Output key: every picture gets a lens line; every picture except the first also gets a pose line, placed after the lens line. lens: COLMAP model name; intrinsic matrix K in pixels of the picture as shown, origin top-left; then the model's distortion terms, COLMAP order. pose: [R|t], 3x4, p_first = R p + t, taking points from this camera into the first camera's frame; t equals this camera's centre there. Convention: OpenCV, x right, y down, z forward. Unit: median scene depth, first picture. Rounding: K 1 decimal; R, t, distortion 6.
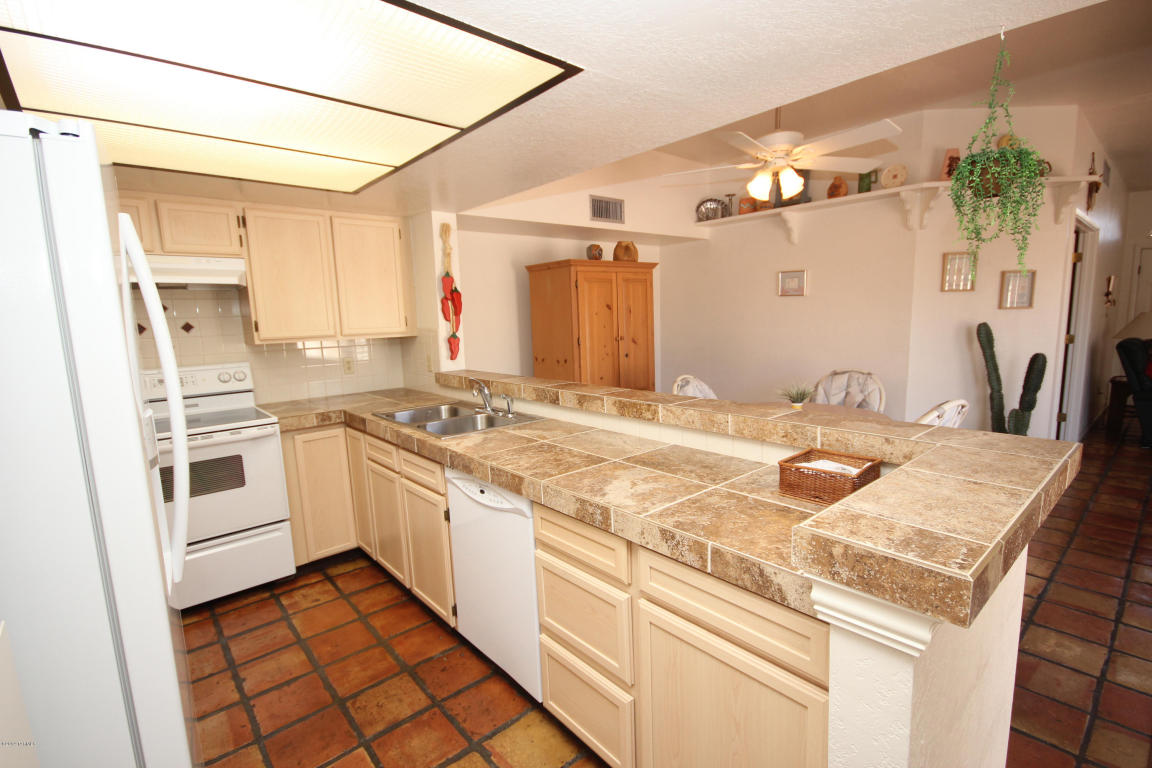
lens RADIAL K [[528.3, 0, 572.7], [0, 528.3, 388.0], [0, 0, 1]] dist [0.020985, -0.000100]
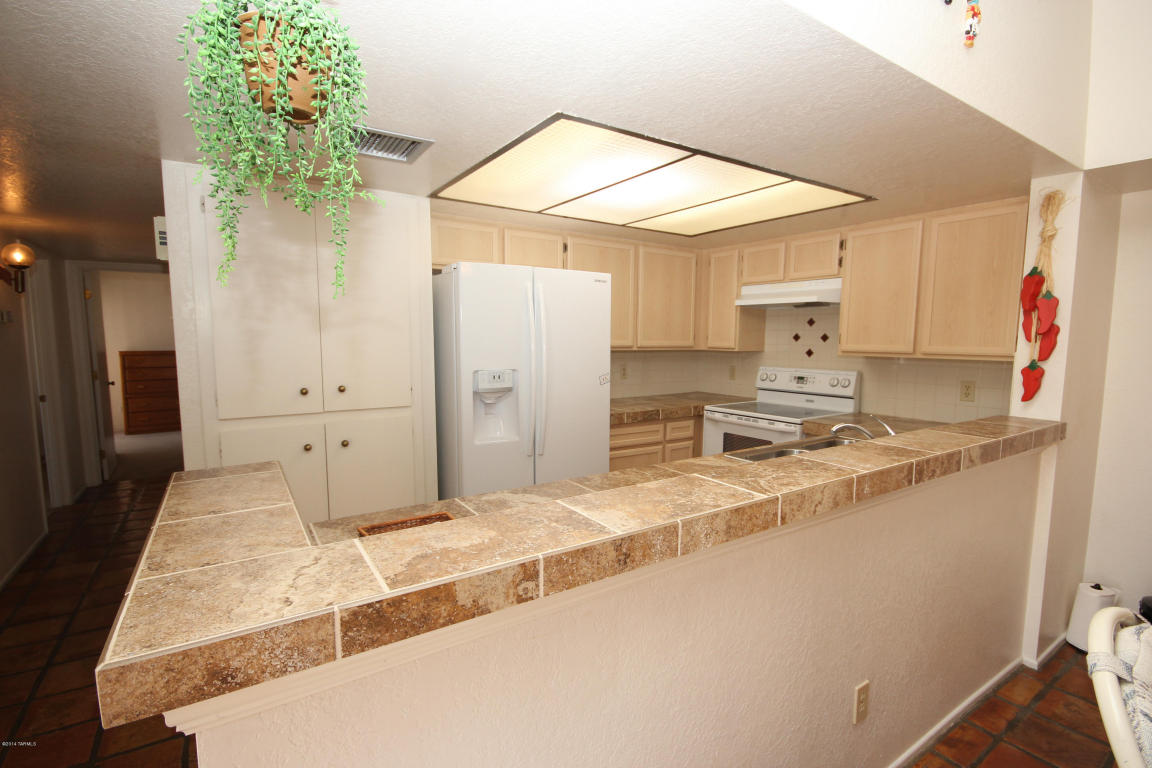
lens RADIAL K [[528.3, 0, 572.7], [0, 528.3, 388.0], [0, 0, 1]] dist [0.020985, -0.000100]
pose [[-0.134363, 0.131371, -0.982186, 0.608694], [-0.141584, 0.978459, 0.150241, -0.112078], [0.980765, 0.159249, -0.112869, 0.653744]]
